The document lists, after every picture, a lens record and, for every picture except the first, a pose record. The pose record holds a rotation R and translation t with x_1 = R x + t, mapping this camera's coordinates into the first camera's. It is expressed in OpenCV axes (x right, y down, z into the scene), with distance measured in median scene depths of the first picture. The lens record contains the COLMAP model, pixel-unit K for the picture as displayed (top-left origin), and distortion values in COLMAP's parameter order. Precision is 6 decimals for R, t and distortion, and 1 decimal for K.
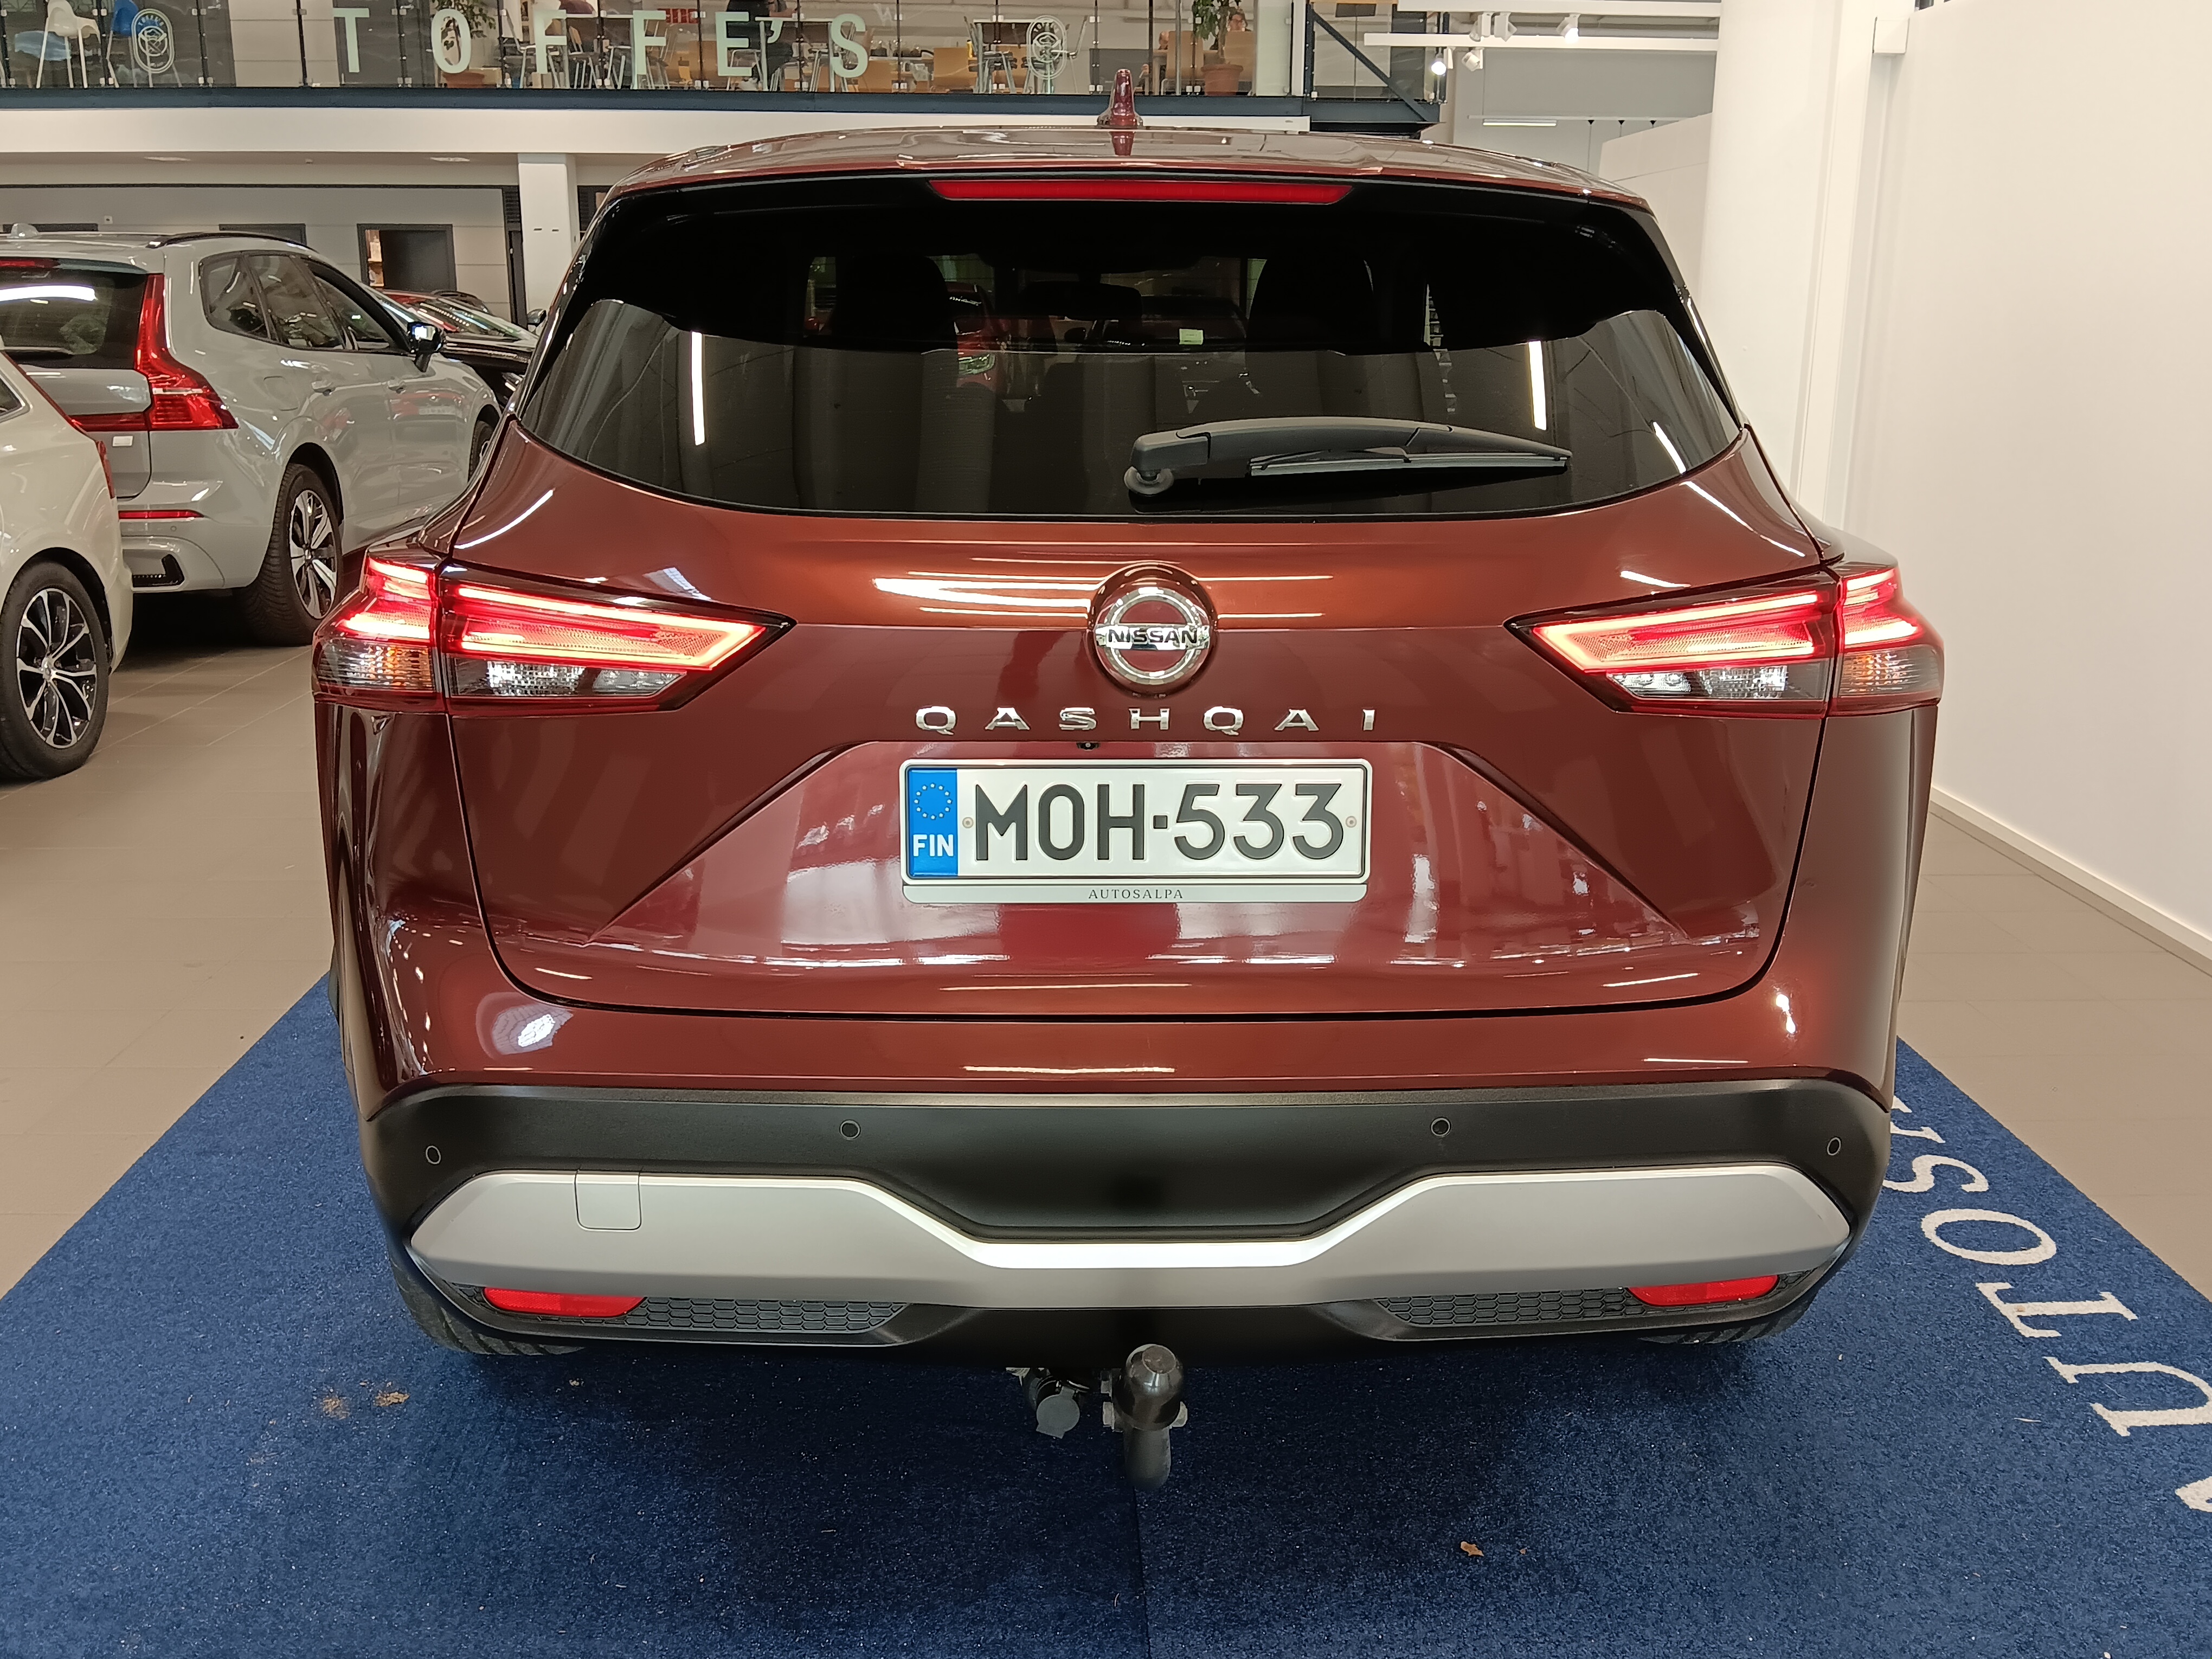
lens RADIAL K [[1968.4, 0, 1107.4], [0, 1968.4, 835.4], [0, 0, 1]] dist [0.047310, -0.099333]
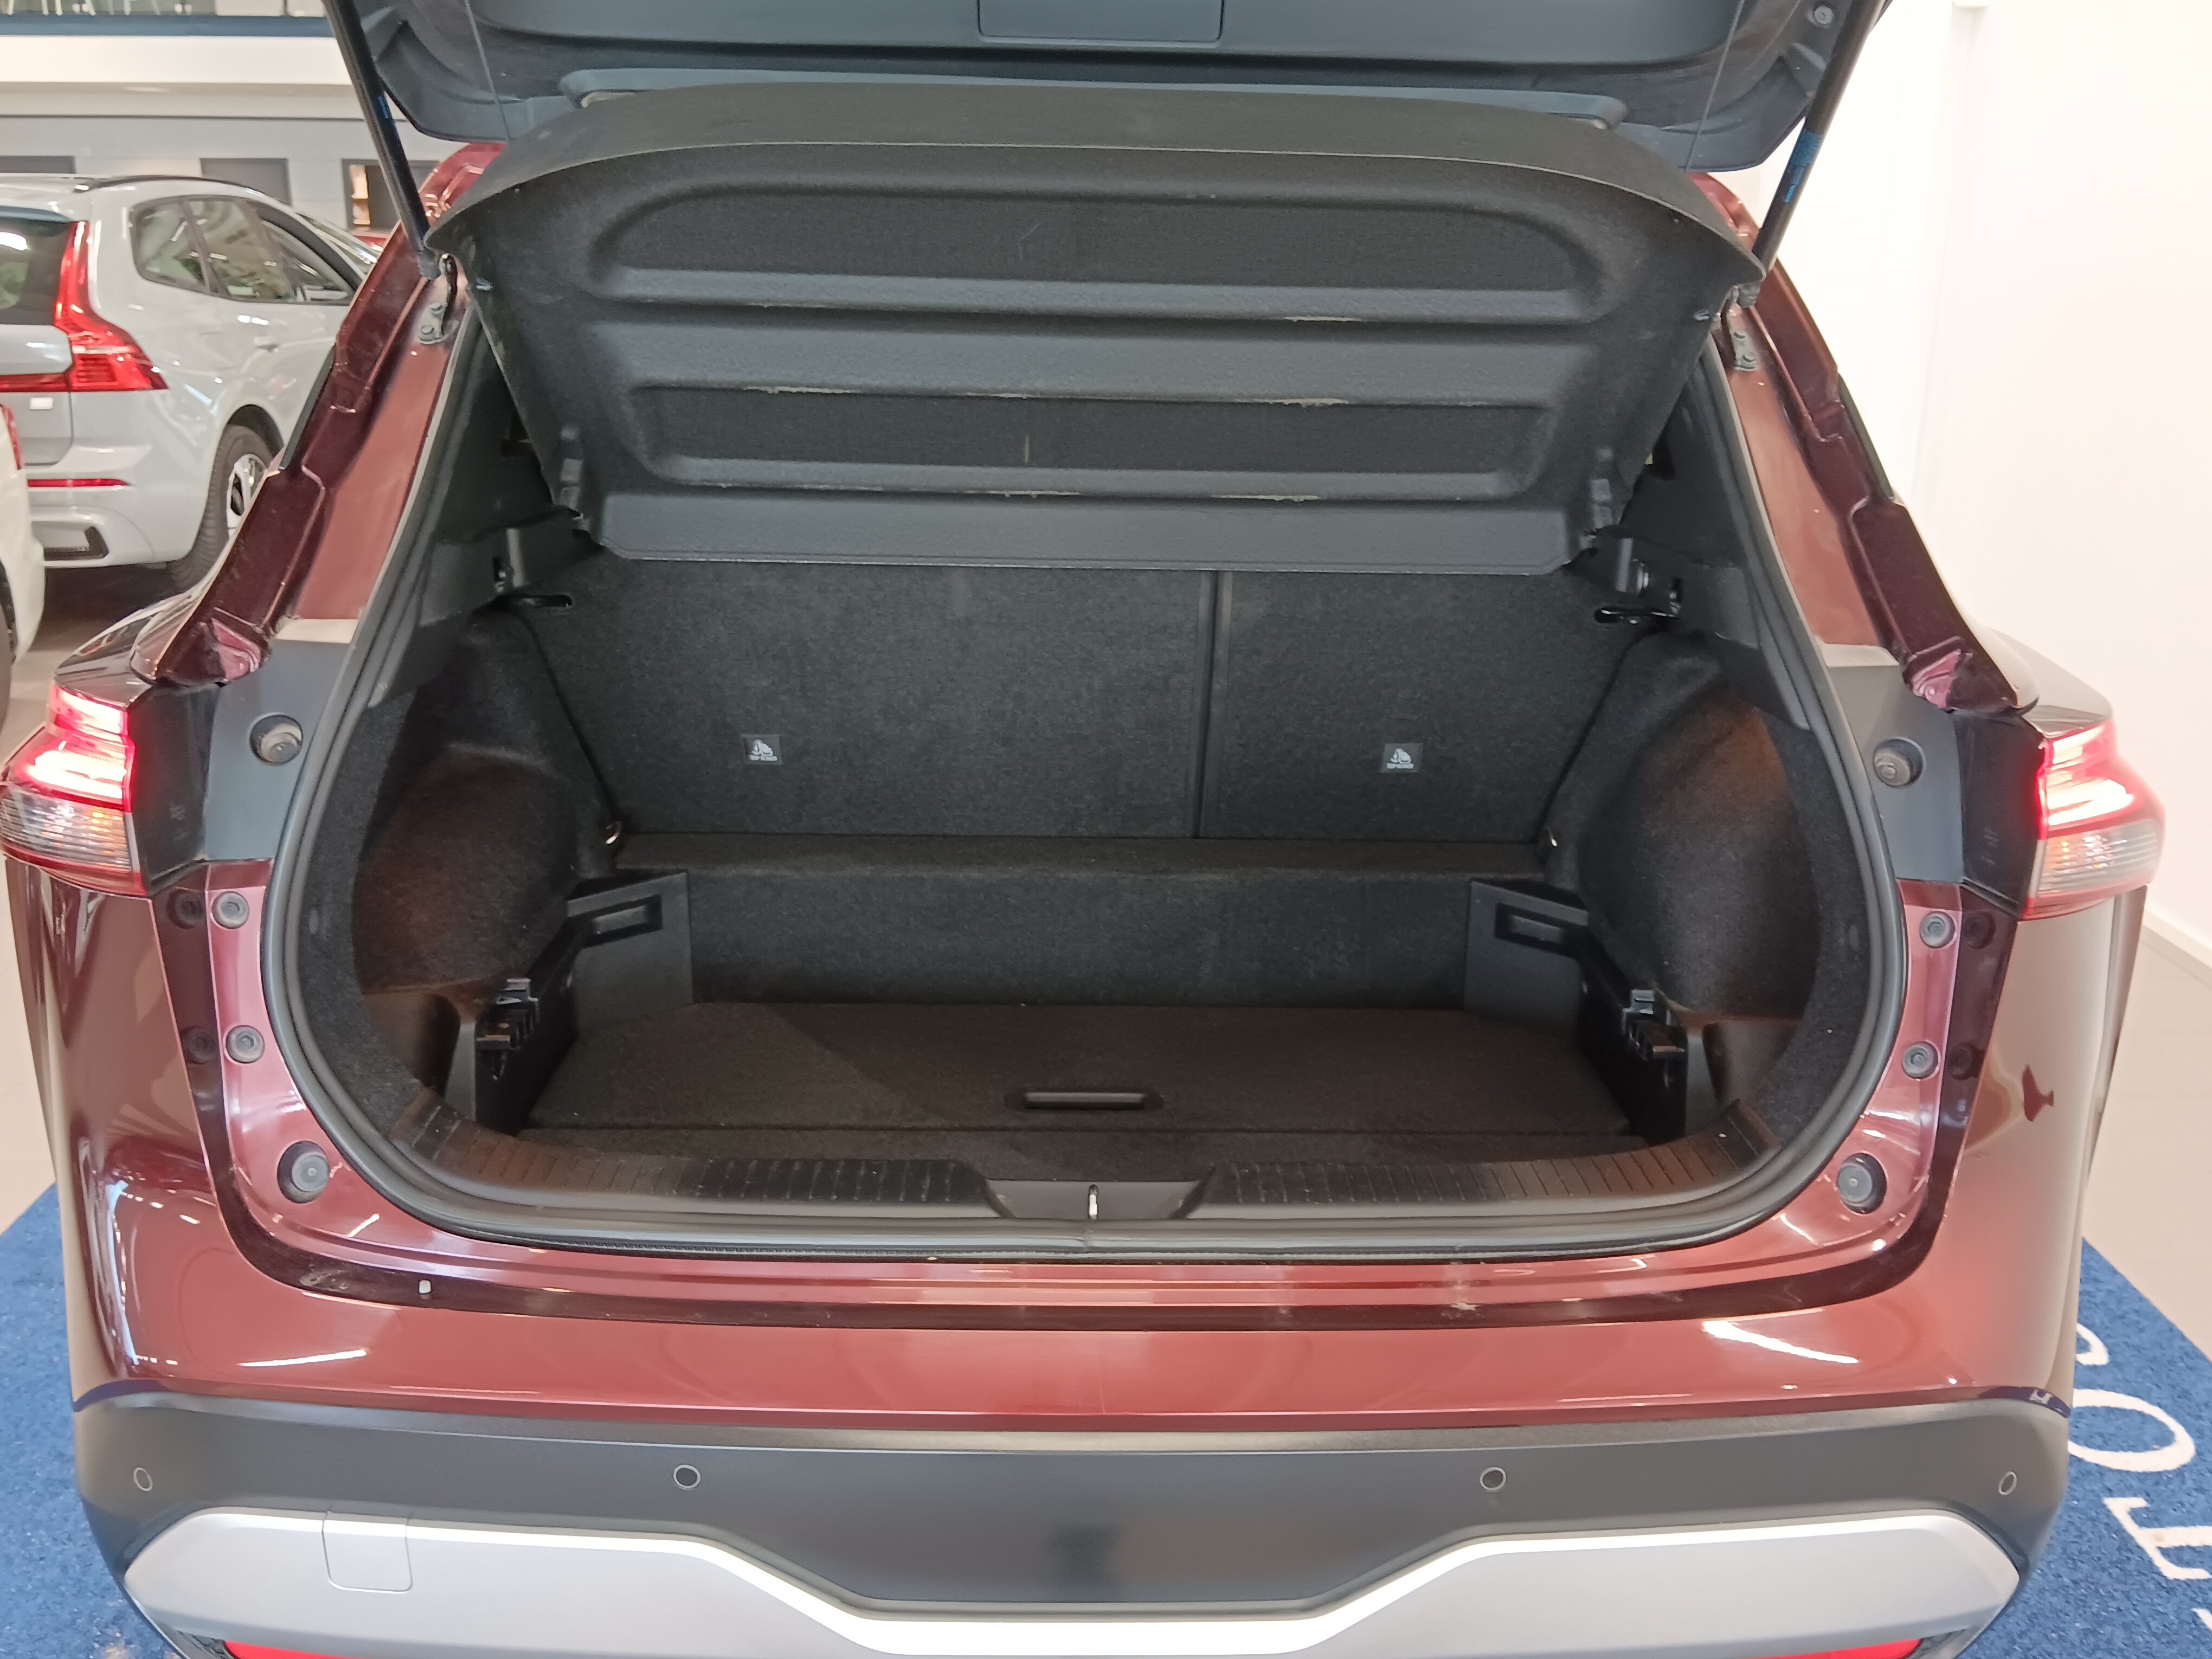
lens RADIAL K [[1968.4, 0, 1107.4], [0, 1968.4, 835.4], [0, 0, 1]] dist [0.047310, -0.099333]
pose [[0.999919, 0.012561, -0.002254, 0.013930], [-0.012492, 0.999522, 0.028273, -0.064877], [0.002608, -0.028242, 0.999598, 0.153383]]
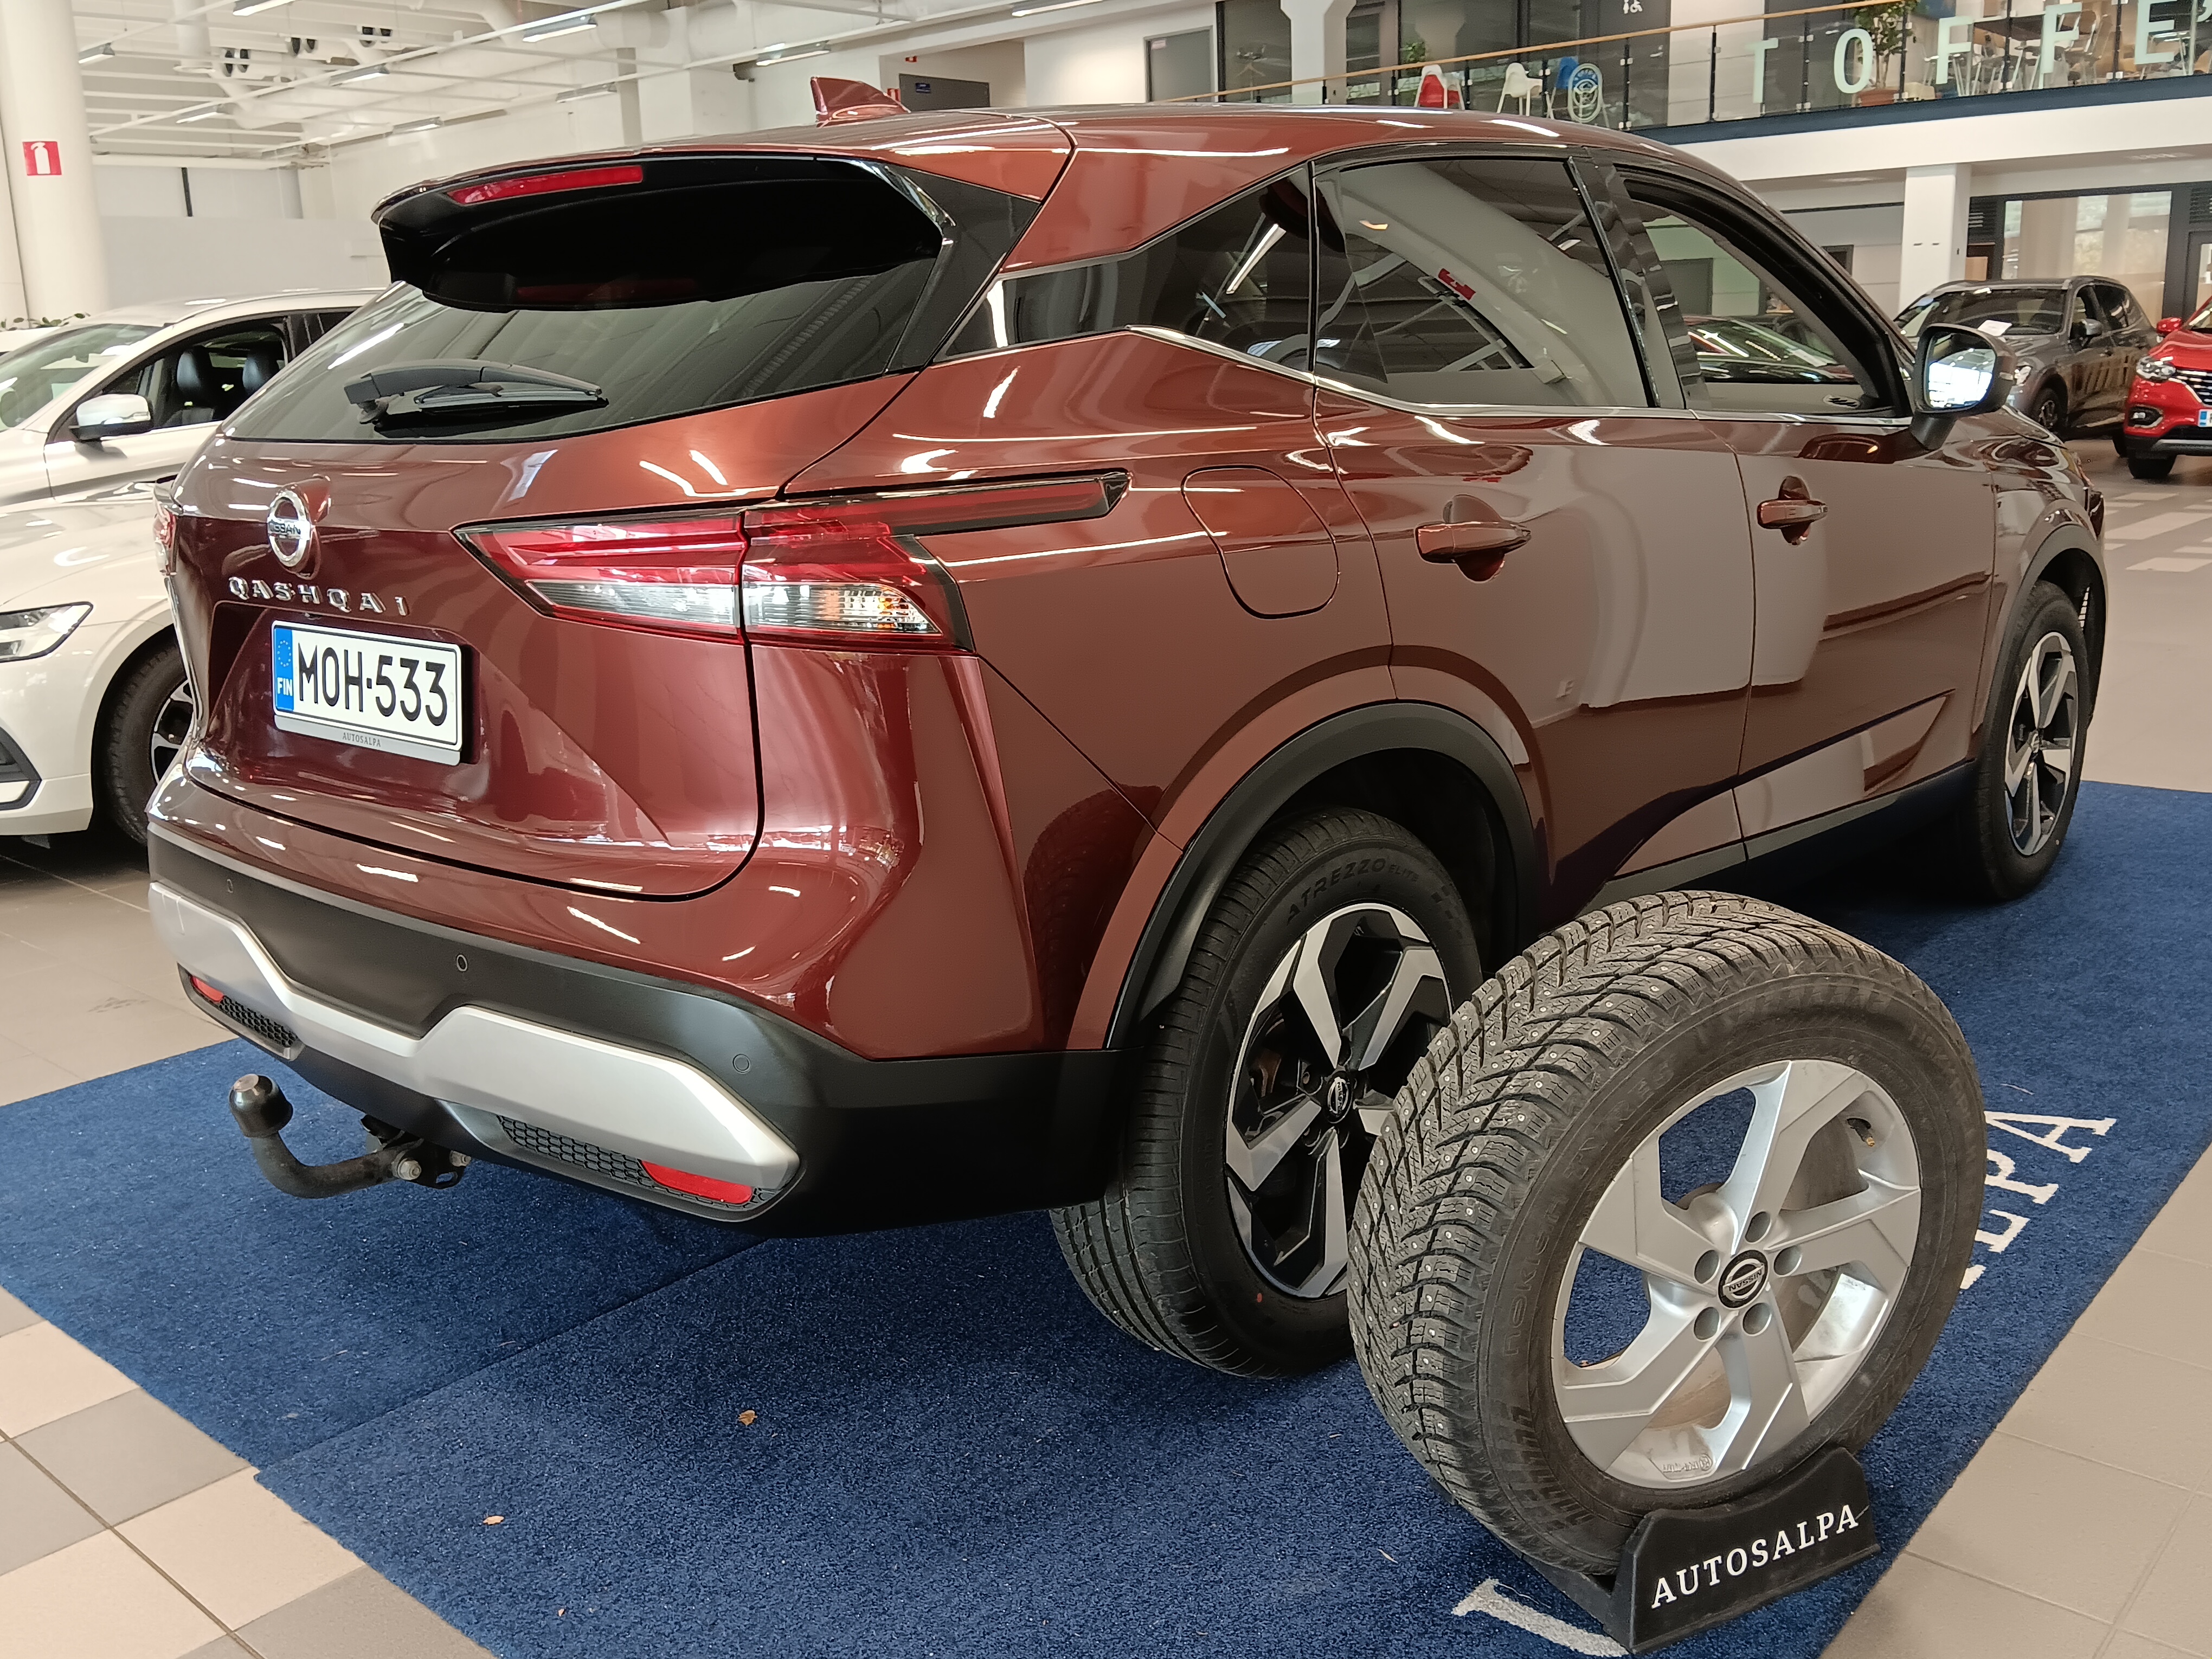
lens RADIAL K [[1968.4, 0, 1107.4], [0, 1968.4, 835.4], [0, 0, 1]] dist [0.047310, -0.099333]
pose [[0.734262, 0.134527, -0.665403, 0.631134], [-0.143777, 0.988750, 0.041244, -0.015770], [0.663466, 0.065386, 0.745344, 0.193256]]
